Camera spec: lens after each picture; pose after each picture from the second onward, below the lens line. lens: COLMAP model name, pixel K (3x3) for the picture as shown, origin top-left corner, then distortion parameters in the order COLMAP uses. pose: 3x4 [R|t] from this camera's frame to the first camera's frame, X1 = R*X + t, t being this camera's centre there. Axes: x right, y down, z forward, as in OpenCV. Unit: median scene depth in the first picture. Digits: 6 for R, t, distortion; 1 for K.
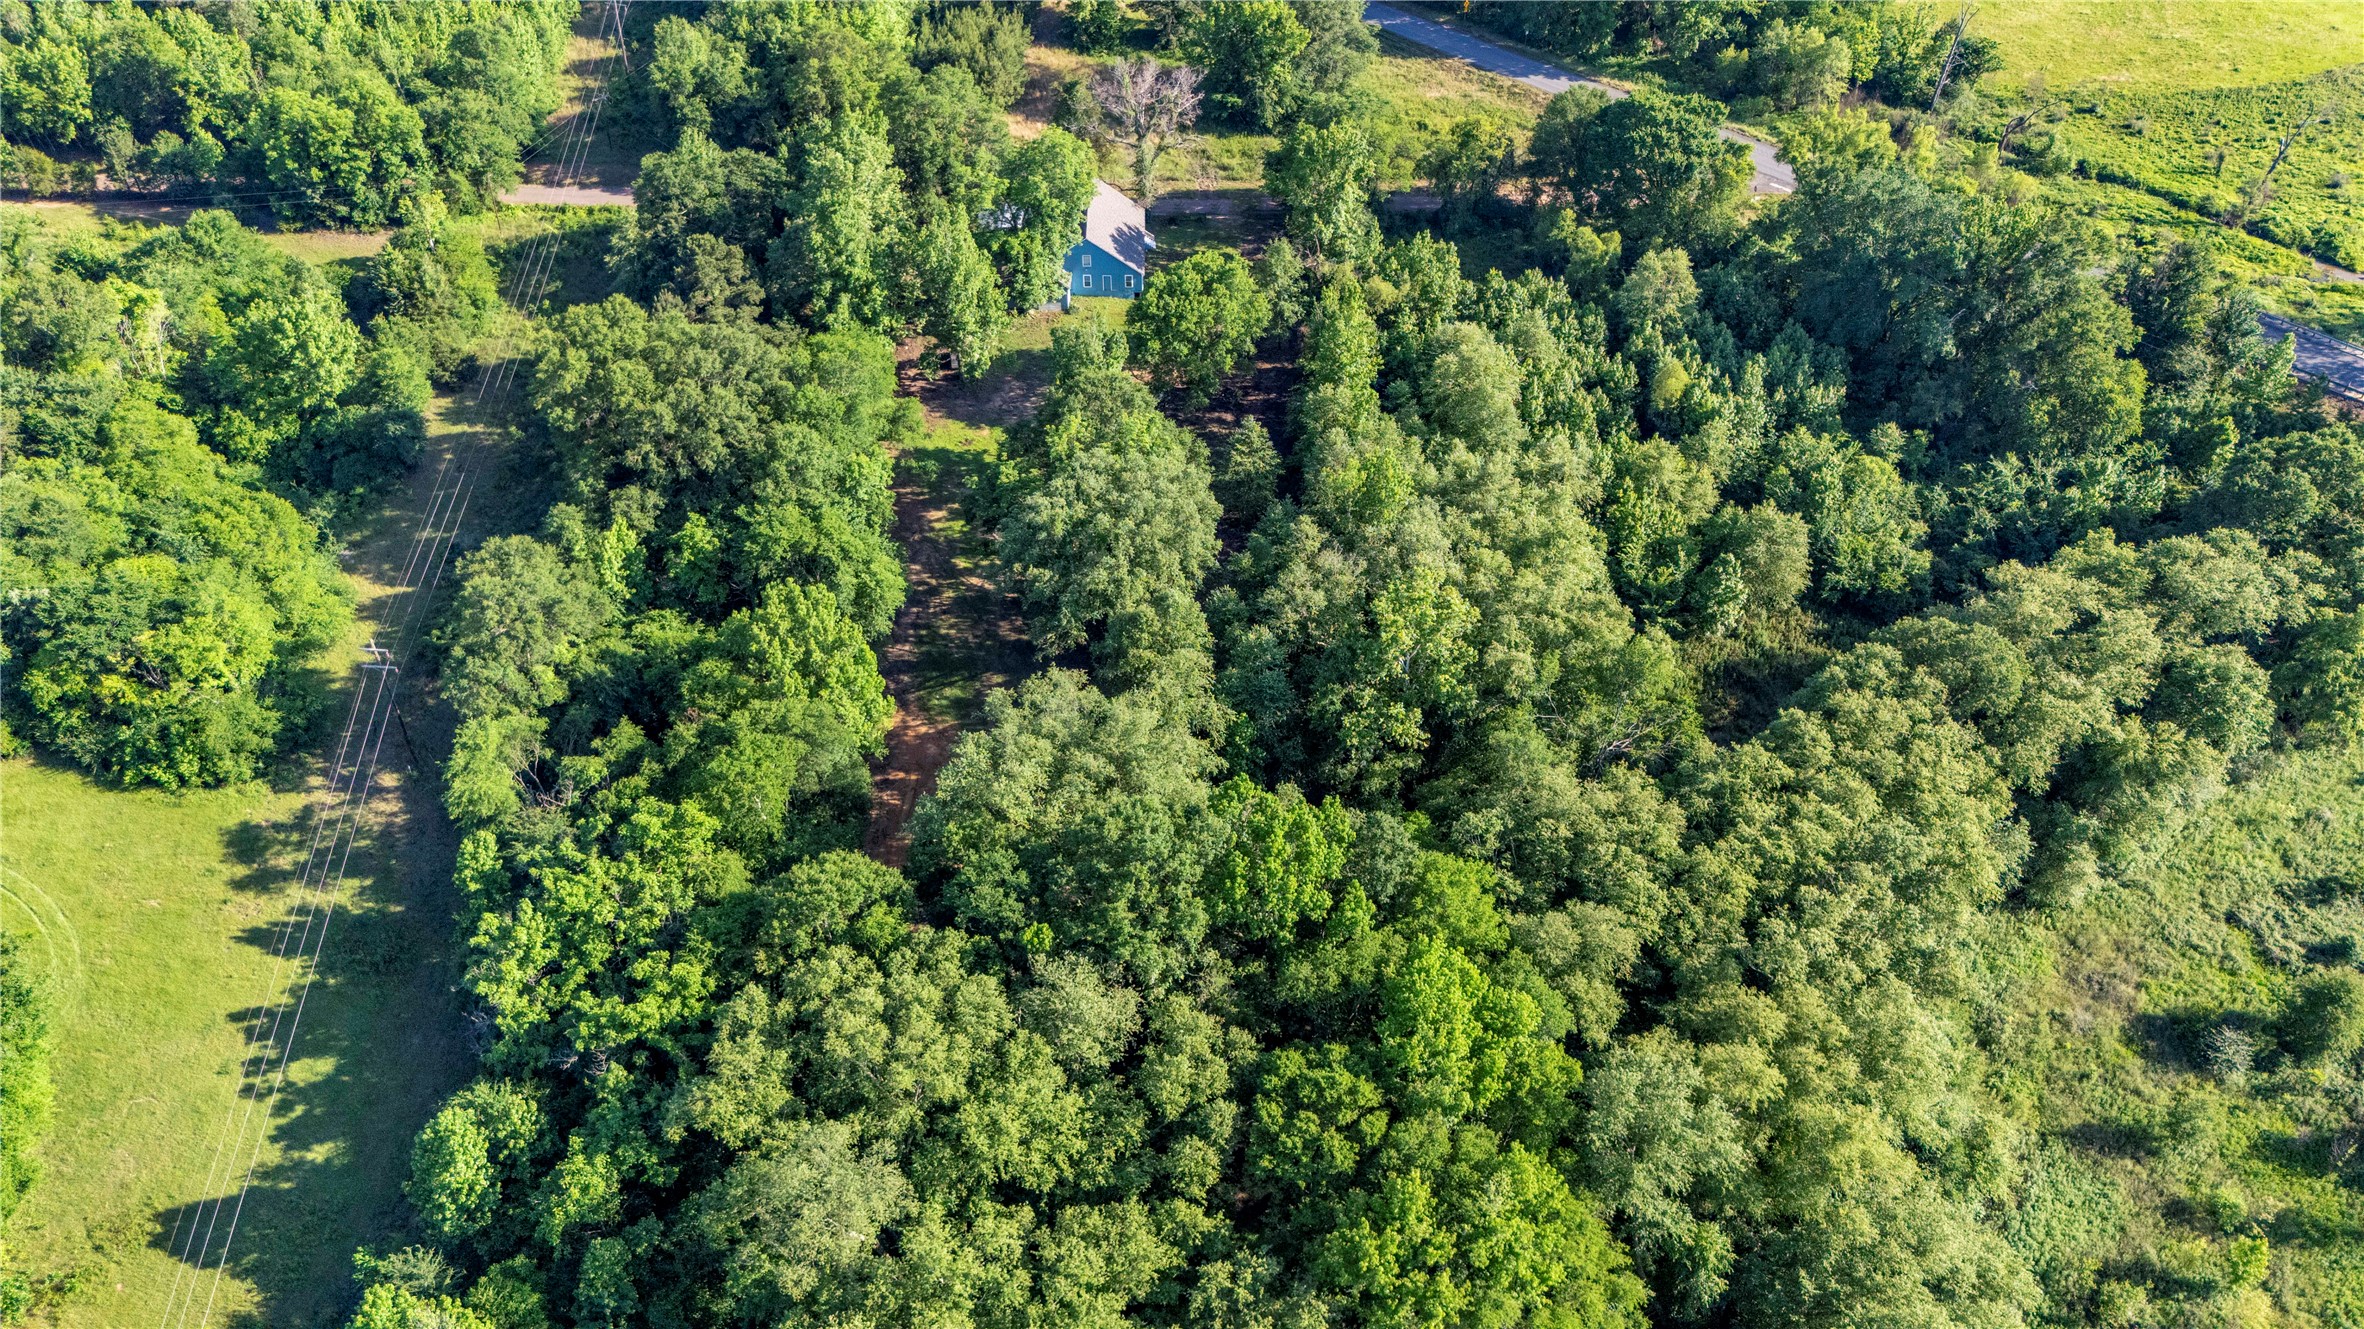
lens RADIAL K [[1758.7, 0, 1182.0], [0, 1758.7, 664.5], [0, 0, 1]] dist [0.065922, -0.057658]
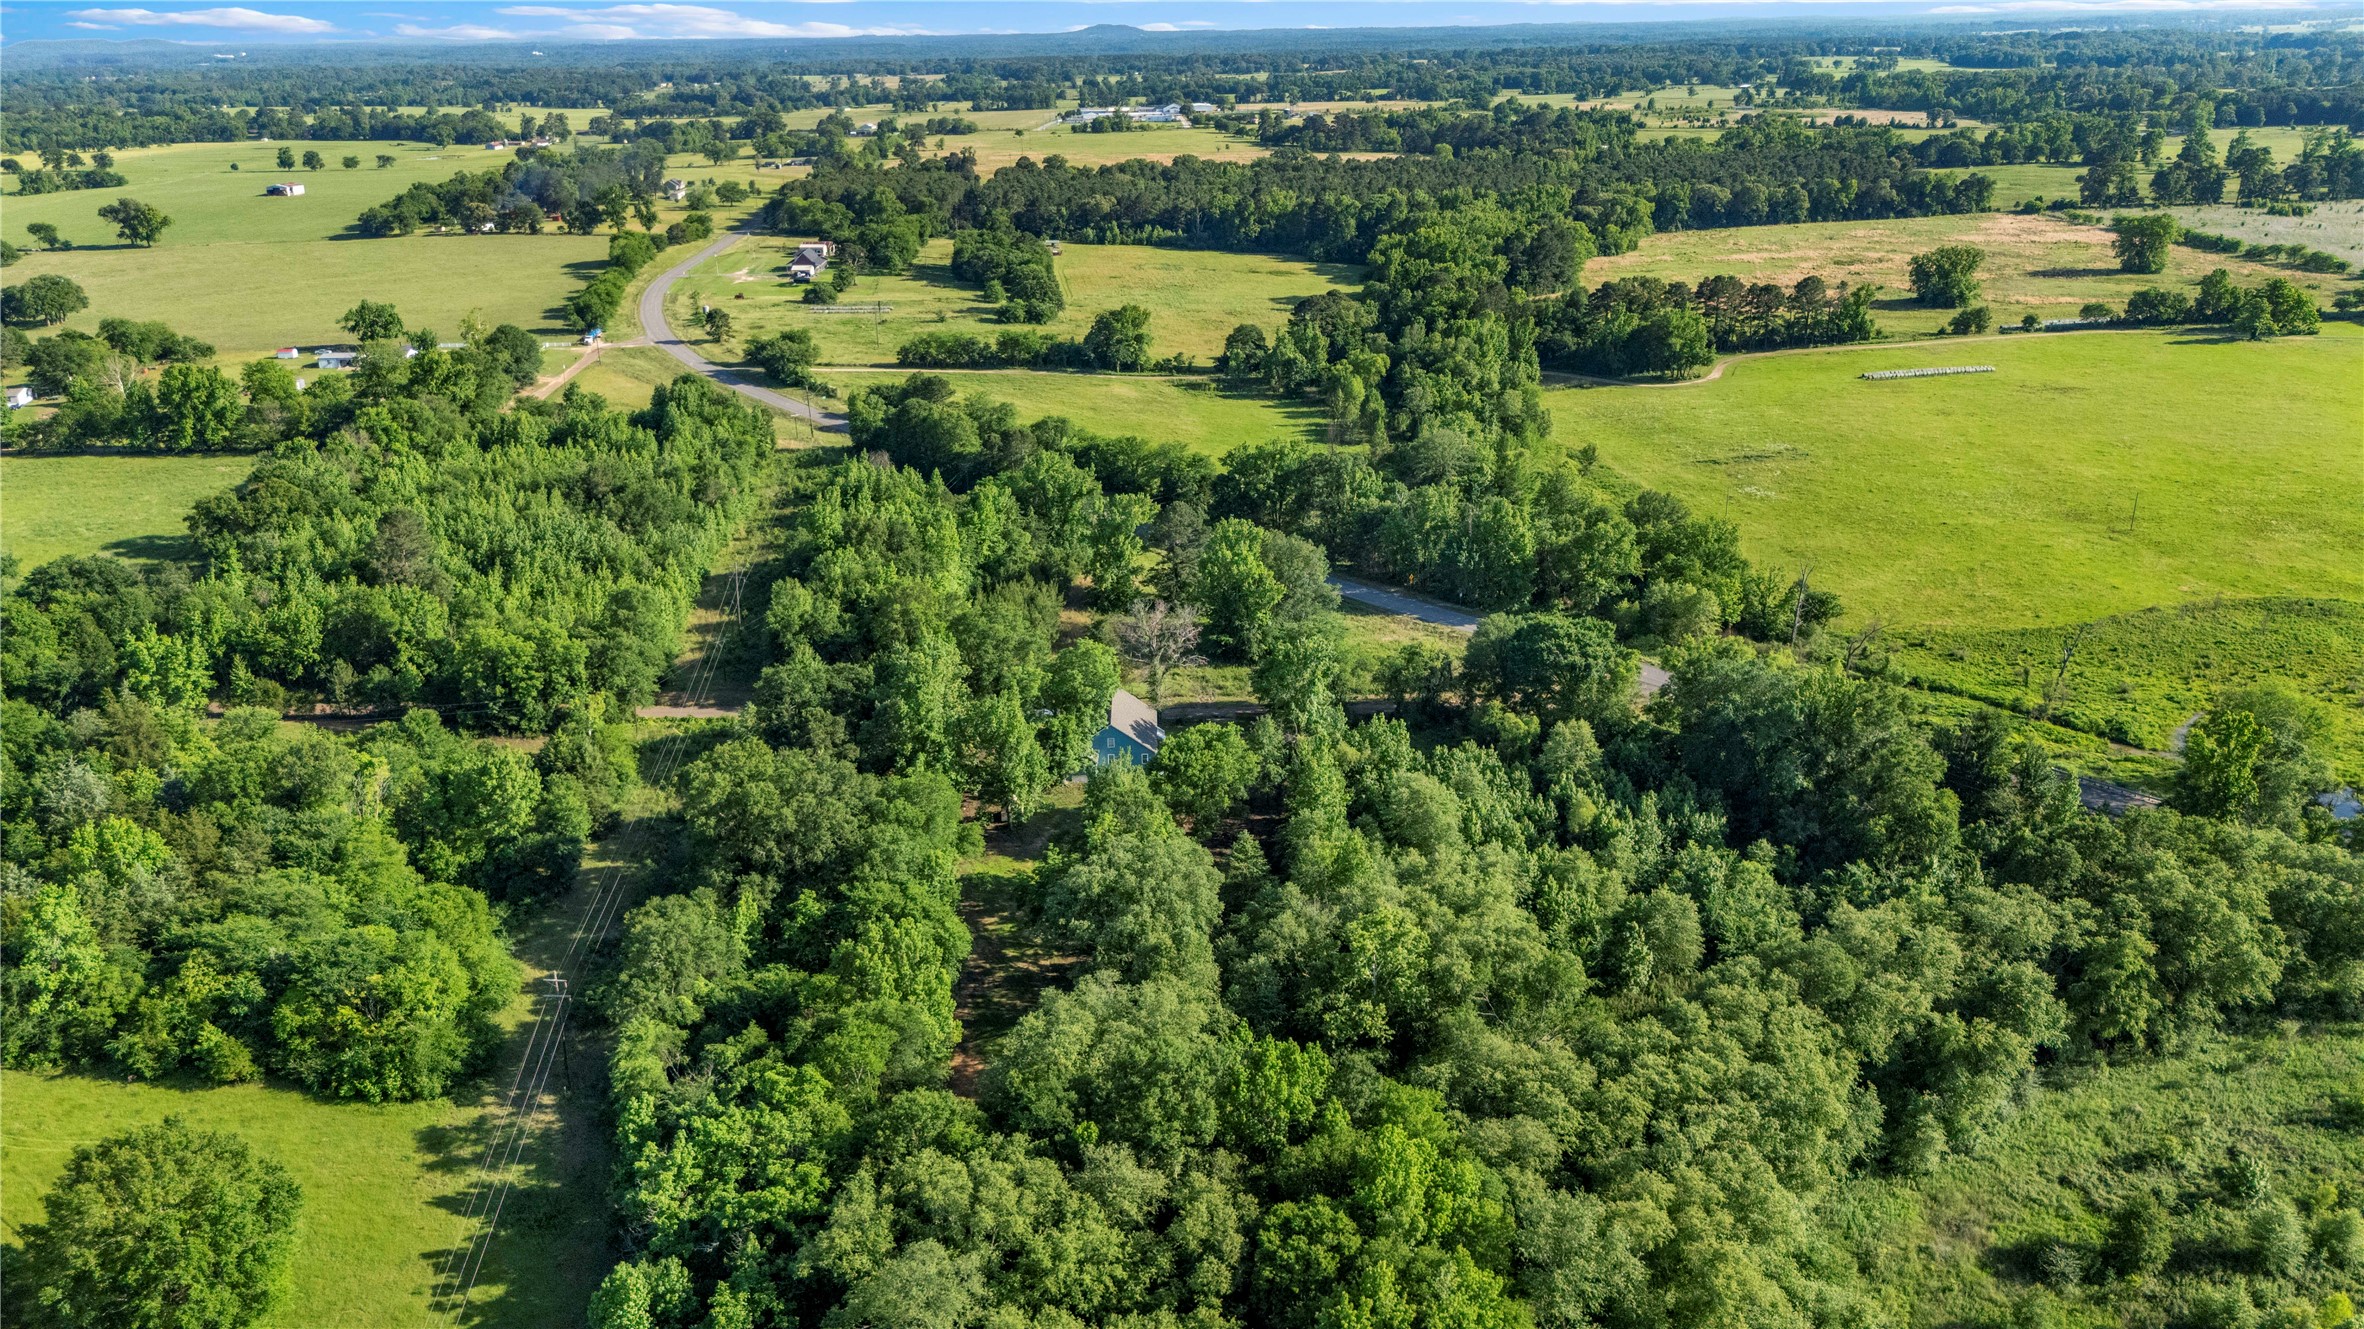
lens RADIAL K [[1758.7, 0, 1182.0], [0, 1758.7, 664.5], [0, 0, 1]] dist [0.065922, -0.057658]
pose [[0.999893, -0.014560, 0.001470, -0.007013], [0.014133, 0.934654, -0.355277, 0.224316], [0.003799, 0.355260, 0.934760, -0.245479]]
